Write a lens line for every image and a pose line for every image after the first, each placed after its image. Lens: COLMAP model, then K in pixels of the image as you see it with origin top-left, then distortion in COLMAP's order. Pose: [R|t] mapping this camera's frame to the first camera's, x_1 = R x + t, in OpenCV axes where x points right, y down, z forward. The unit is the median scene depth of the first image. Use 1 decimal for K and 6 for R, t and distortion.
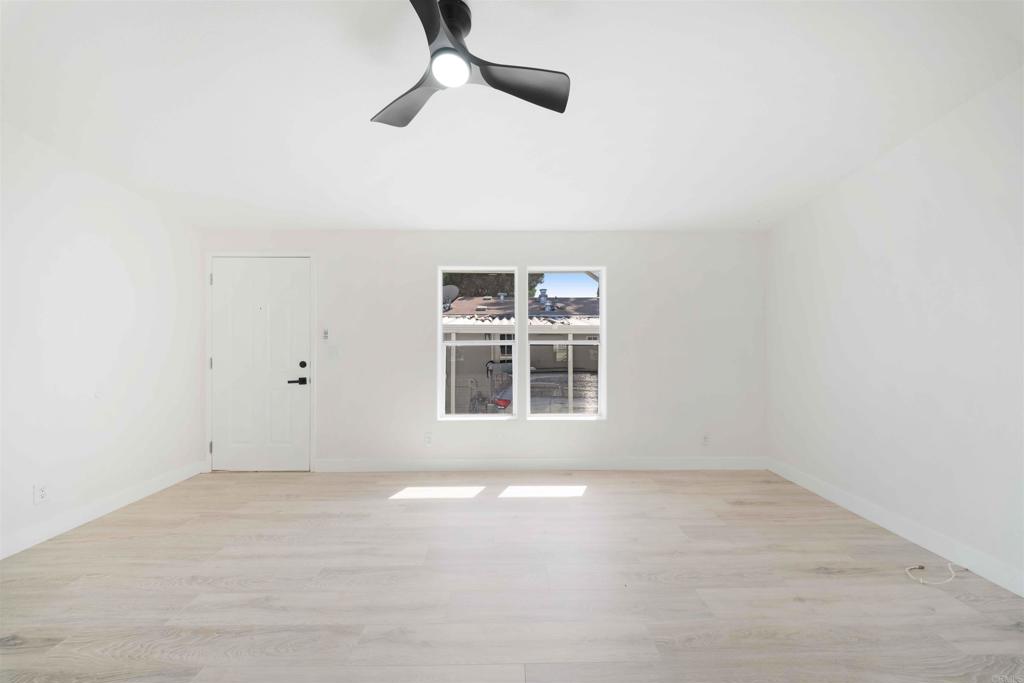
lens RADIAL K [[354.5, 0, 512.0], [0, 354.5, 341.5], [0, 0, 1]] dist [0.000300, -0.000021]
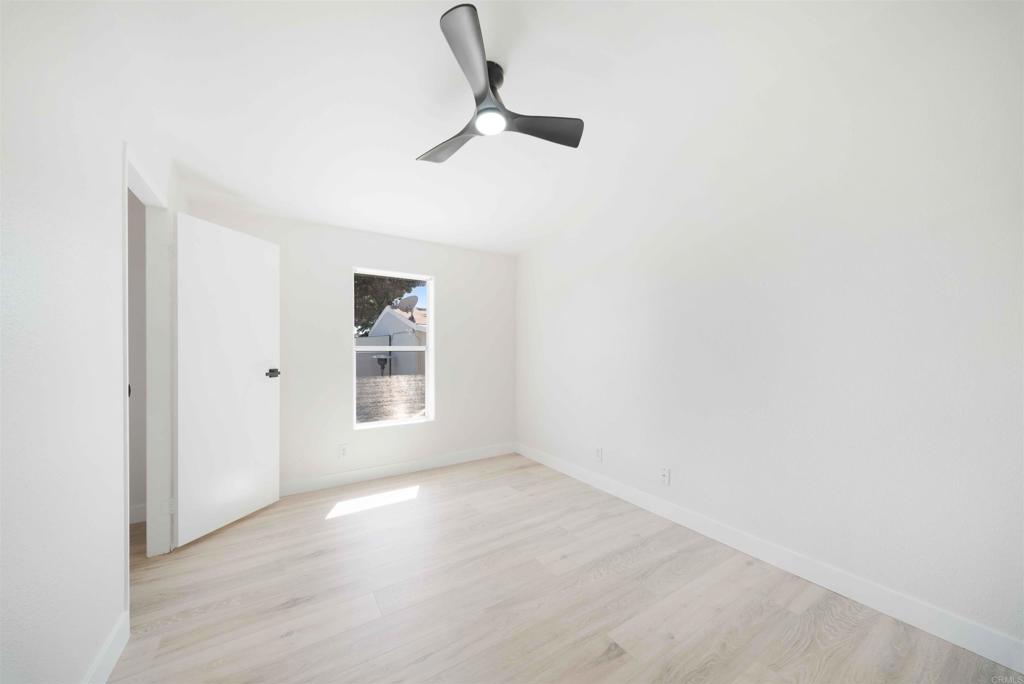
lens RADIAL K [[354.5, 0, 512.0], [0, 354.5, 342.0], [0, 0, 1]] dist [0.000300, -0.000021]
pose [[0.835278, 0.012431, 0.549688, -0.359135], [-0.006622, 0.999899, -0.012550, -0.002548], [-0.549788, 0.006842, 0.835276, -0.025254]]
